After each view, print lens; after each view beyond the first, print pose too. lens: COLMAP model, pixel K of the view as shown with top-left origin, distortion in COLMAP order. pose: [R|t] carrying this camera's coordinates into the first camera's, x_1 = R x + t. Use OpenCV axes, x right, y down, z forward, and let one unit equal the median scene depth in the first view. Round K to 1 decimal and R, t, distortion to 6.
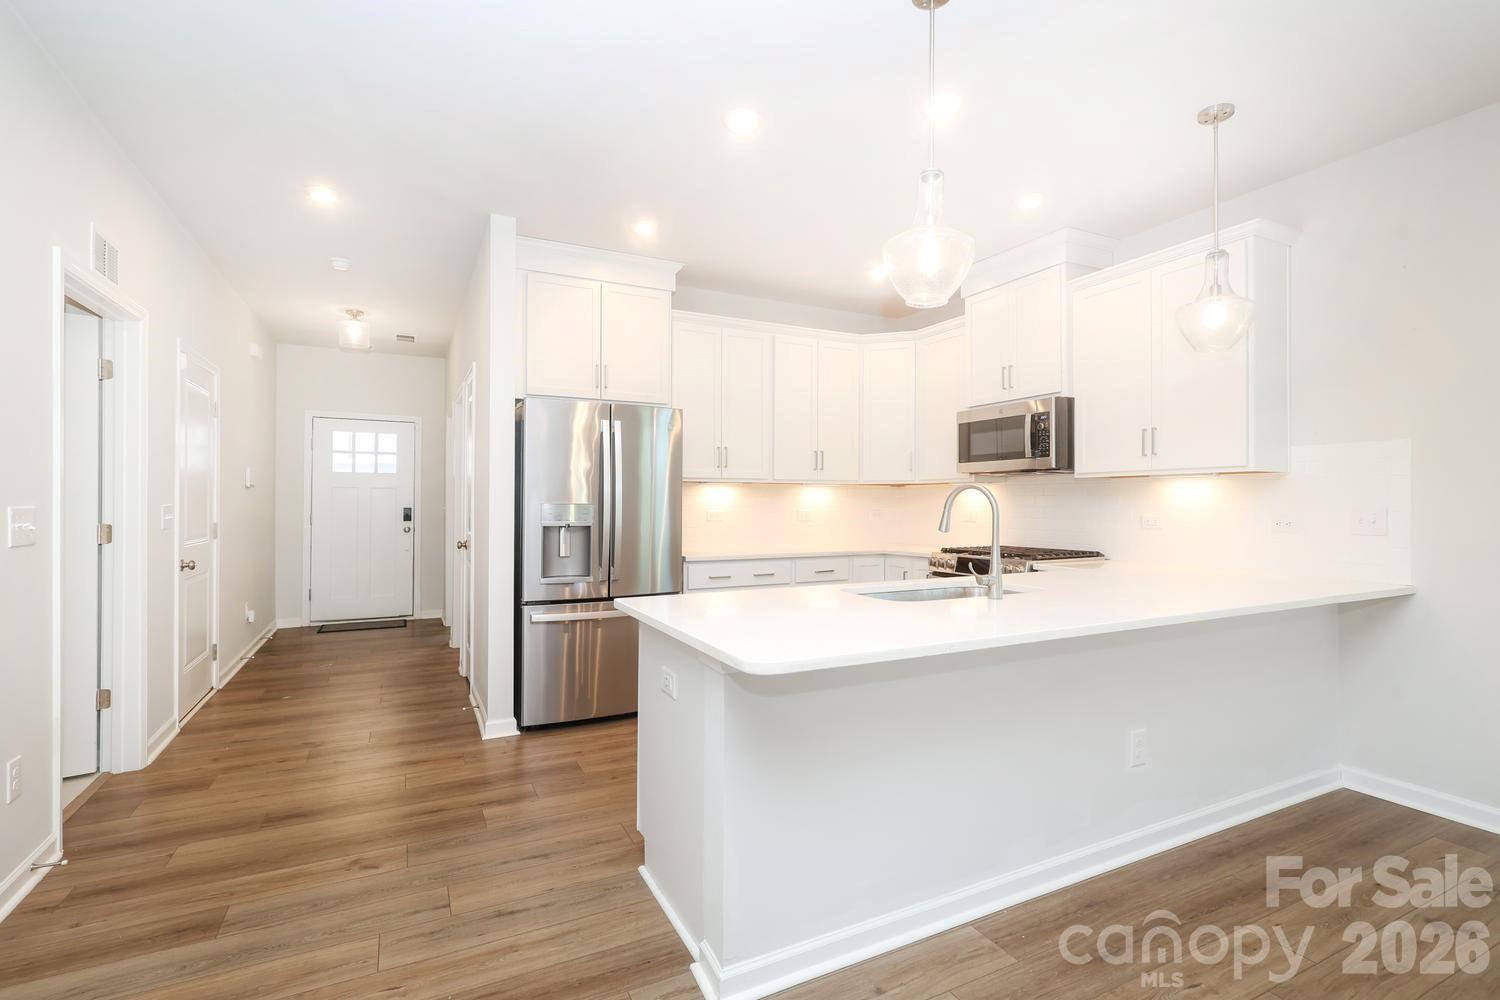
lens RADIAL K [[696.4, 0, 750.0], [0, 696.4, 500.0], [0, 0, 1]] dist [-0.001905, 0.000566]
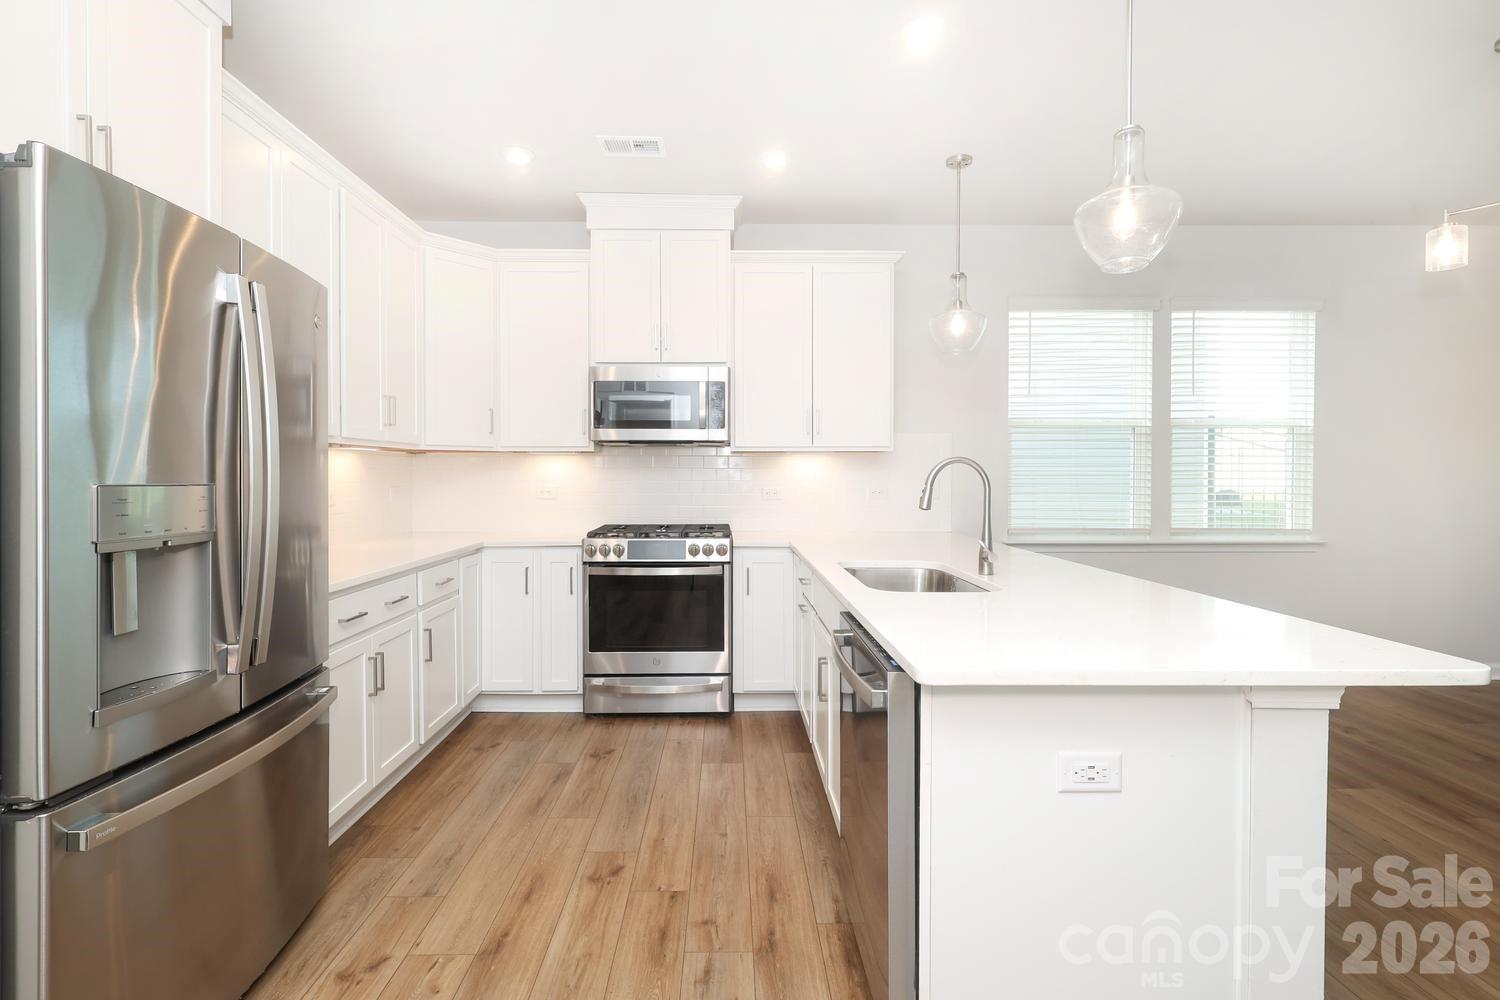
lens RADIAL K [[708.4, 0, 730.7], [0, 708.4, 486.9], [0, 0, 1]] dist [-0.002936, 0.000013]
pose [[0.440605, -0.018689, 0.897506, -0.439531], [-0.002093, 0.999759, 0.021845, -0.002110], [-0.897698, -0.011504, 0.440460, 0.546123]]
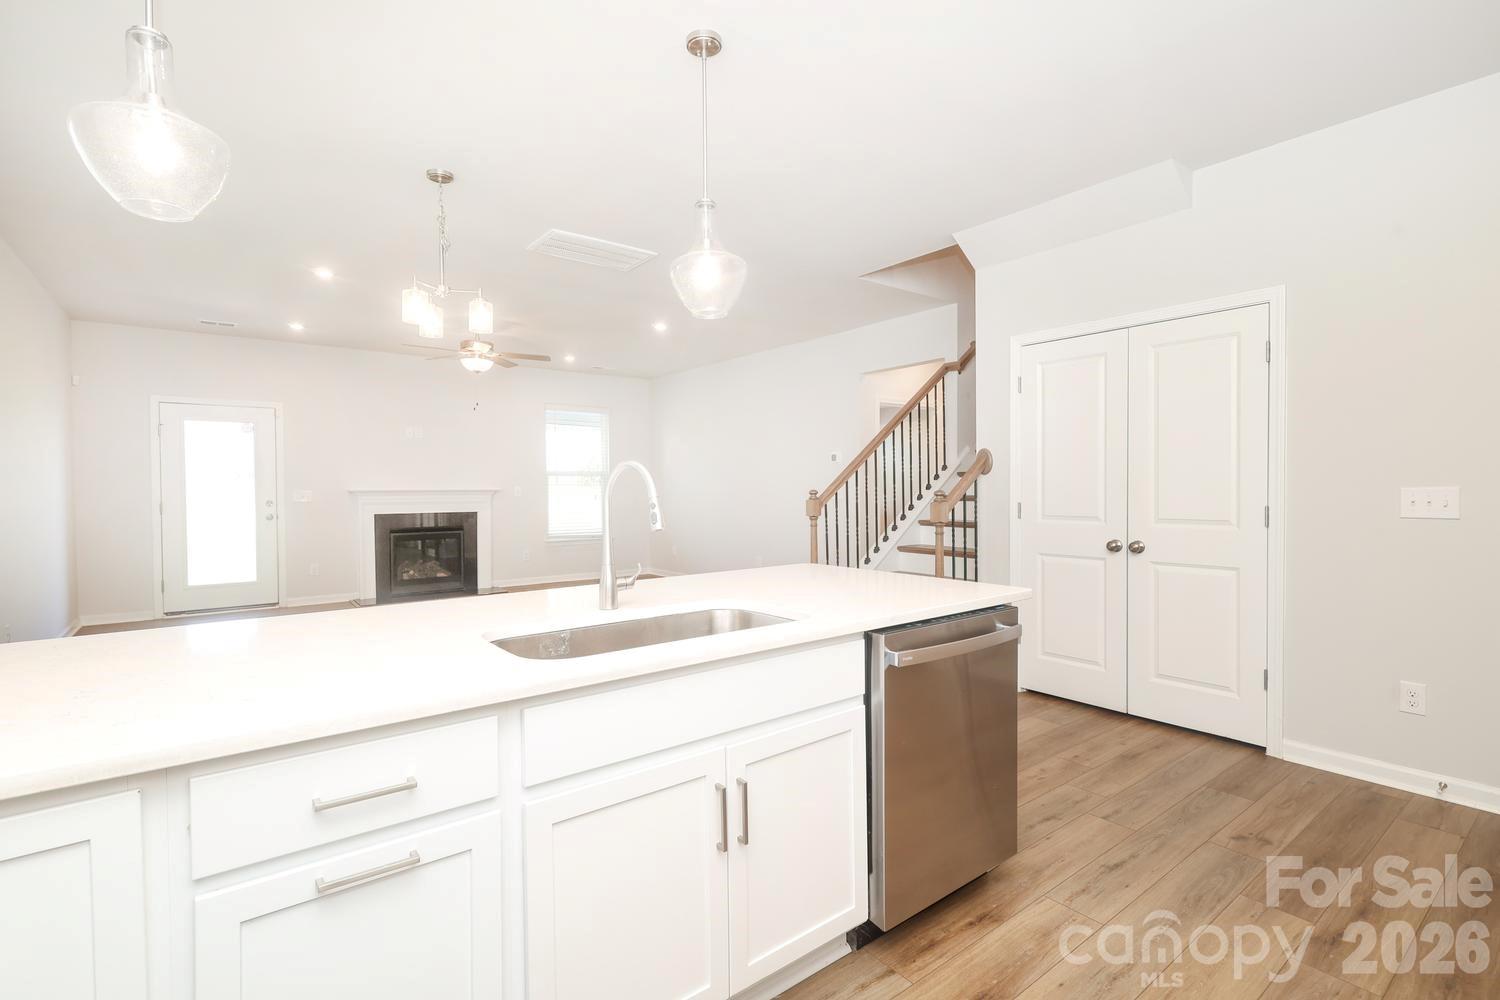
lens RADIAL K [[696.4, 0, 750.0], [0, 696.4, 500.0], [0, 0, 1]] dist [-0.001905, 0.000566]
pose [[-0.979859, 0.007003, -0.199569, 0.221183], [0.003841, 0.999861, 0.016227, 0.004136], [0.199655, 0.015133, -0.979749, 1.117163]]
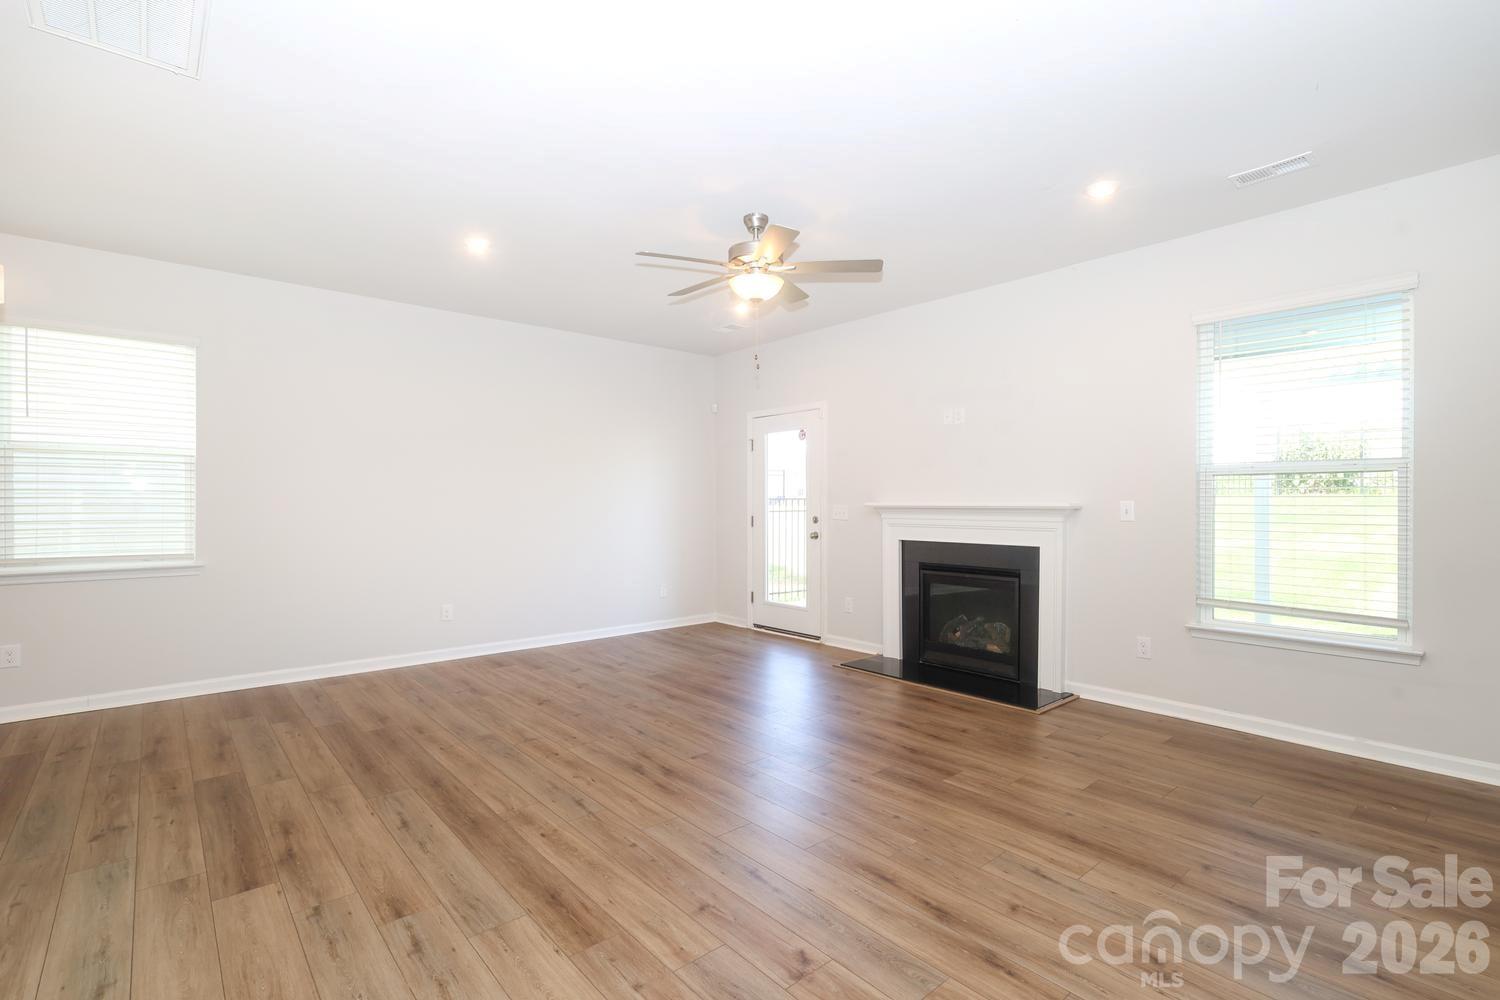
lens RADIAL K [[690.1, 0, 742.9], [0, 690.1, 505.2], [0, 0, 1]] dist [-0.001686, 0.000017]
pose [[-0.240589, -0.003539, 0.970621, -0.368347], [-0.003215, 0.999991, 0.002850, 0.000596], [-0.970622, -0.002435, -0.240599, -0.371314]]
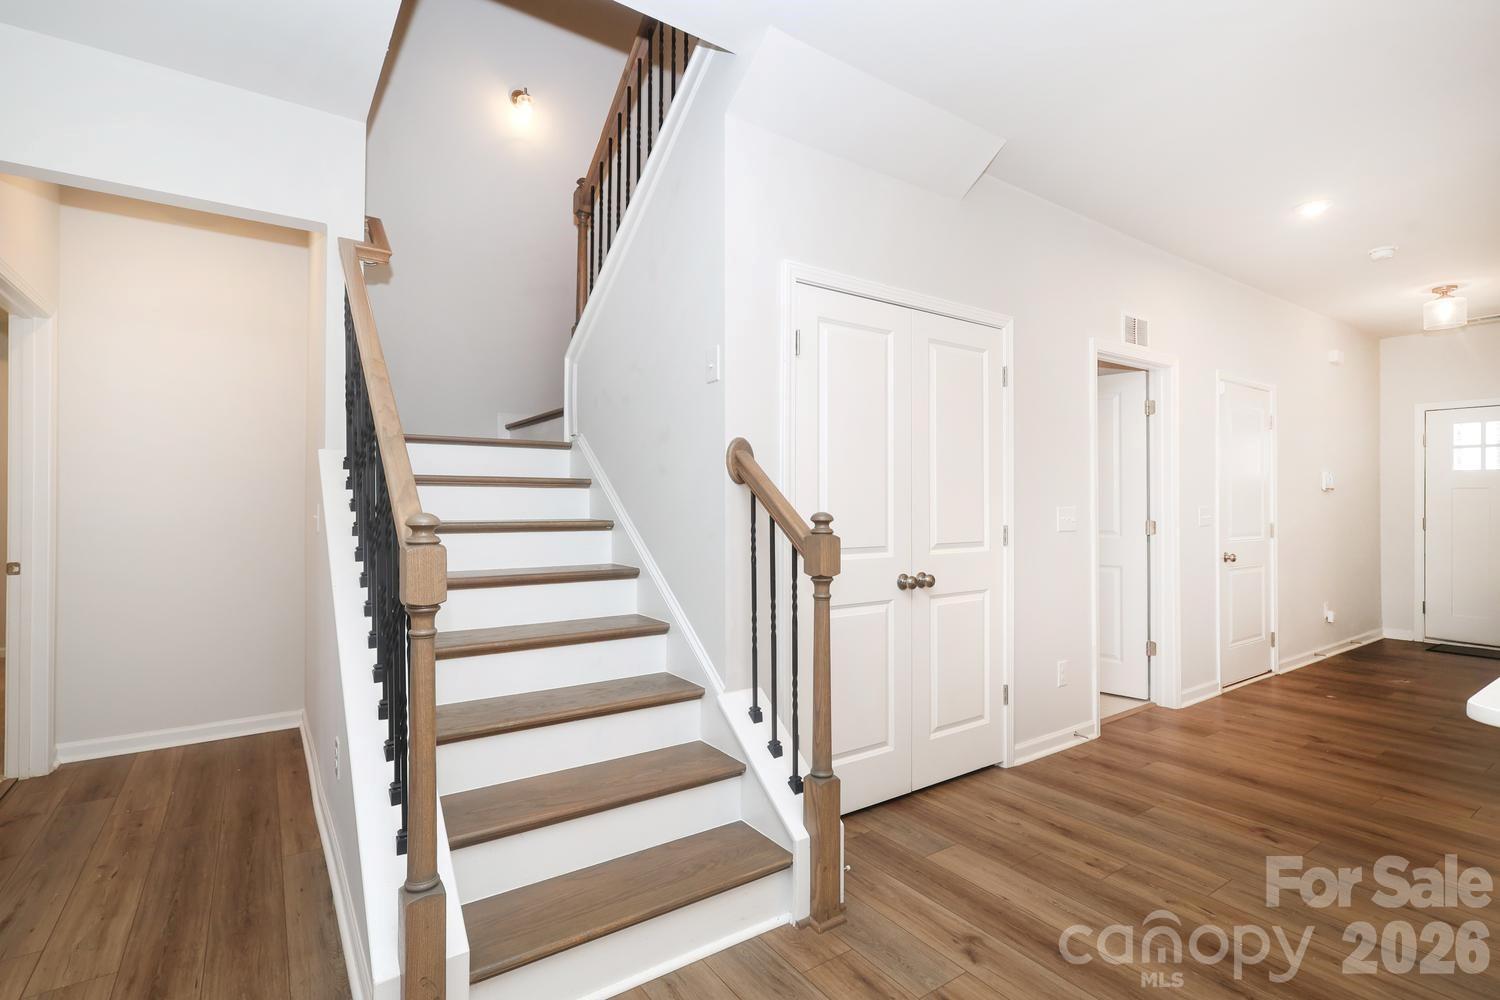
lens RADIAL K [[714.1, 0, 773.3], [0, 714.1, 501.5], [0, 0, 1]] dist [0.000333, 0.000463]
pose [[0.156873, -0.005590, -0.987603, 0.267657], [0.002590, 0.999983, -0.005249, 0.002085], [0.987615, -0.001734, 0.156885, 0.034137]]
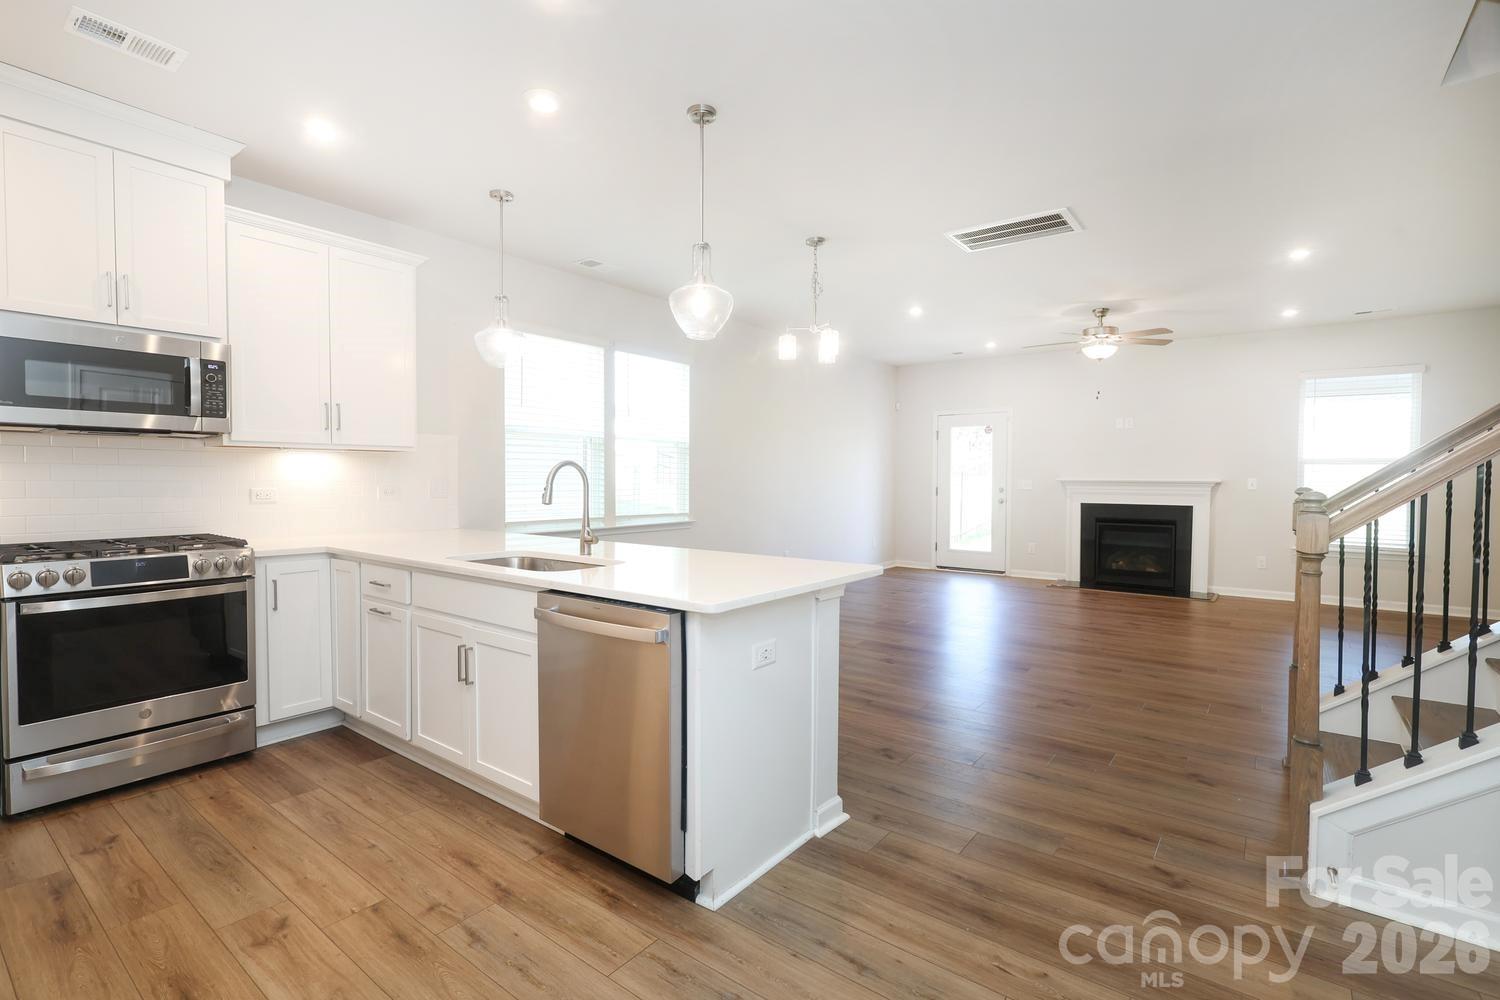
lens RADIAL K [[696.4, 0, 750.0], [0, 696.4, 500.0], [0, 0, 1]] dist [-0.001905, 0.000566]
pose [[-0.440018, -0.035440, 0.897290, -0.552683], [-0.009230, 0.999347, 0.034945, -0.001053], [-0.897942, 0.007094, -0.440057, 0.793900]]
